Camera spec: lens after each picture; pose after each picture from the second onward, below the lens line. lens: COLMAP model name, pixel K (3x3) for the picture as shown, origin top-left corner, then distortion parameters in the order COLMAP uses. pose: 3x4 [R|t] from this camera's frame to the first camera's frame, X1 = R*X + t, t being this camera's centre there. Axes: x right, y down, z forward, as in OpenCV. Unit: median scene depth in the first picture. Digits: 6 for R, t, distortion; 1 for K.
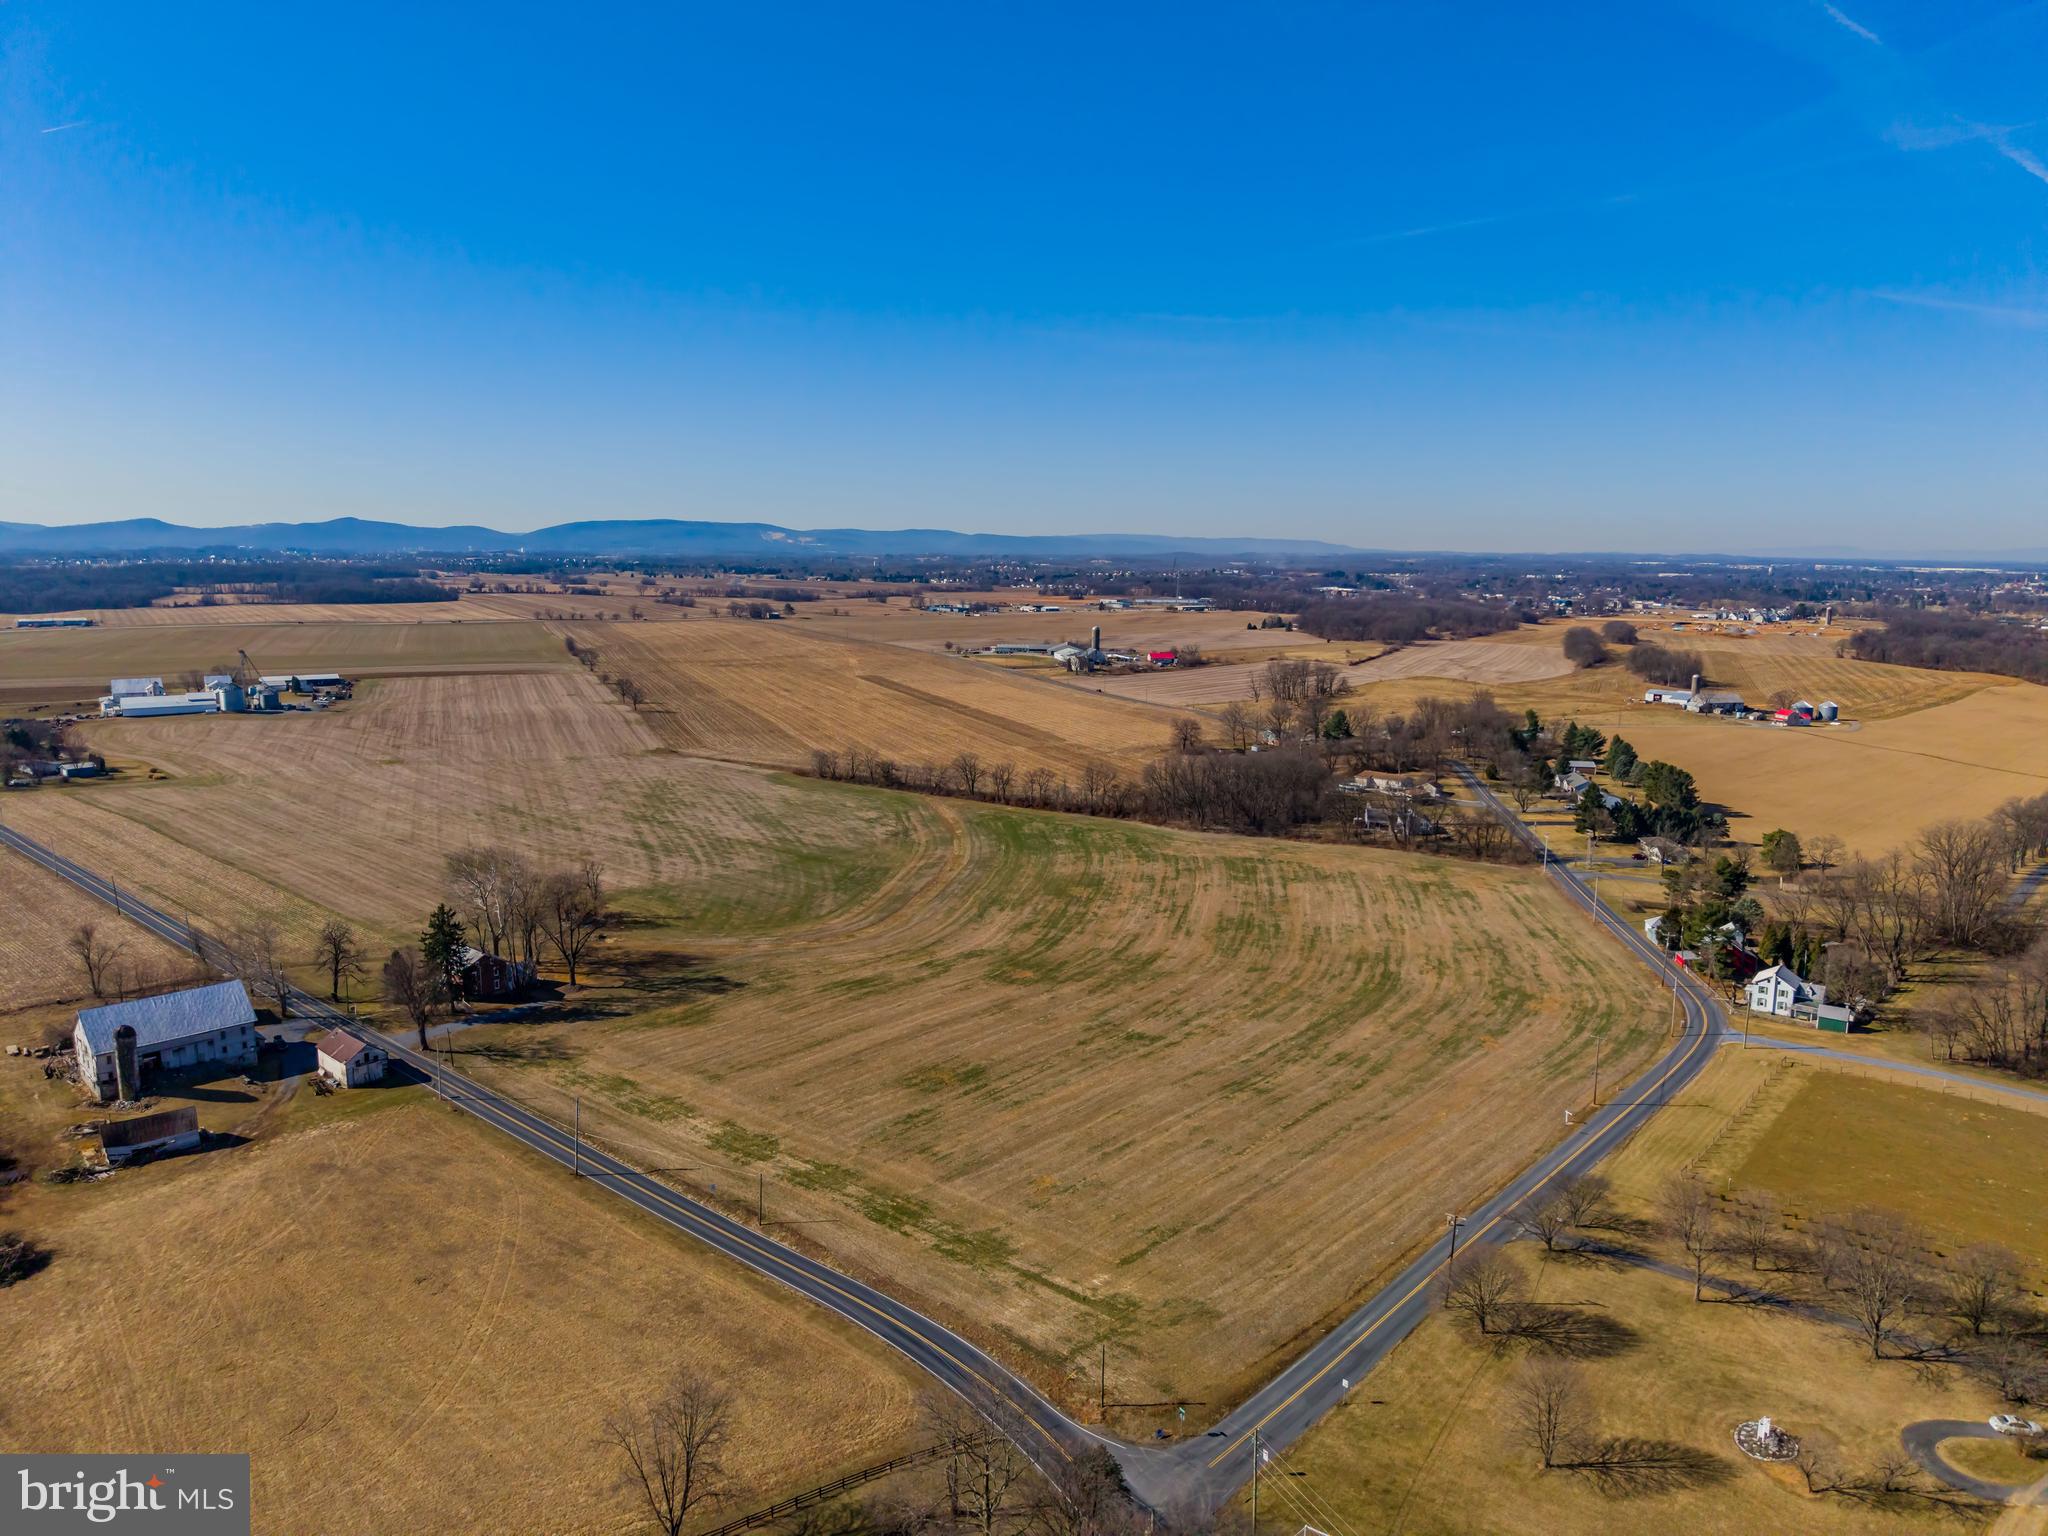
lens RADIAL K [[1366.9, 0, 1017.0], [0, 1366.9, 765.5], [0, 0, 1]] dist [0.029815, -0.029882]
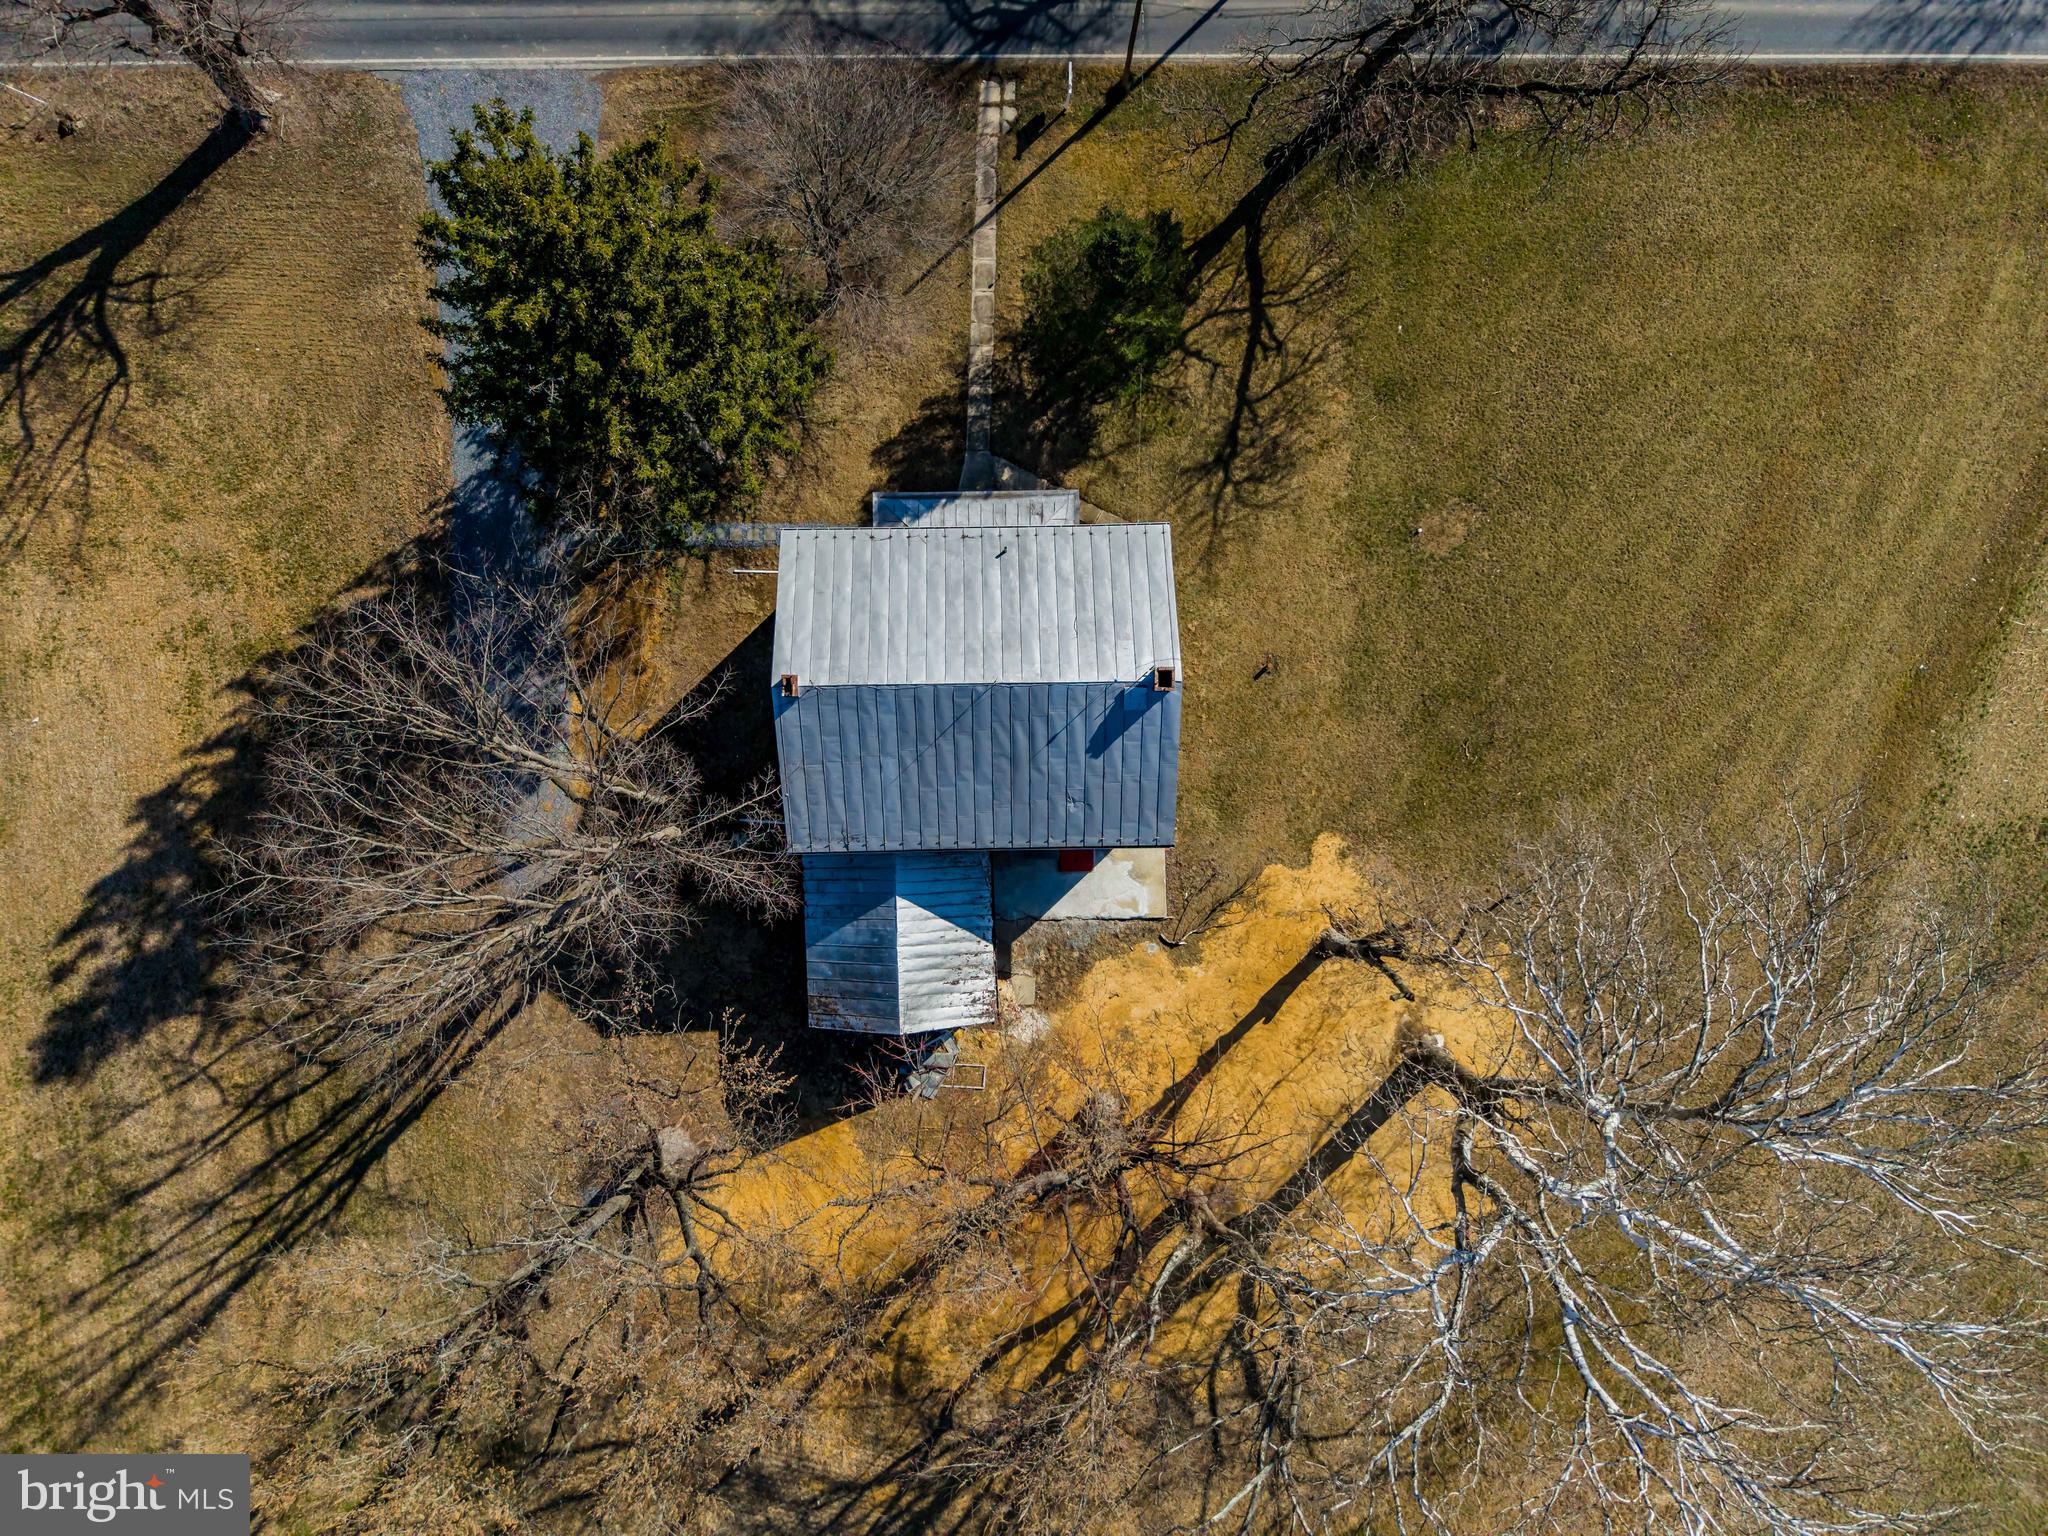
lens RADIAL K [[1442.4, 0, 1041.9], [0, 1442.4, 769.7], [0, 0, 1]] dist [0.041295, -0.047557]
pose [[-0.728743, 0.683281, -0.045387, -0.388388], [-0.151751, -0.096506, 0.983696, -0.027658], [0.667761, 0.723750, 0.174017, 0.992060]]
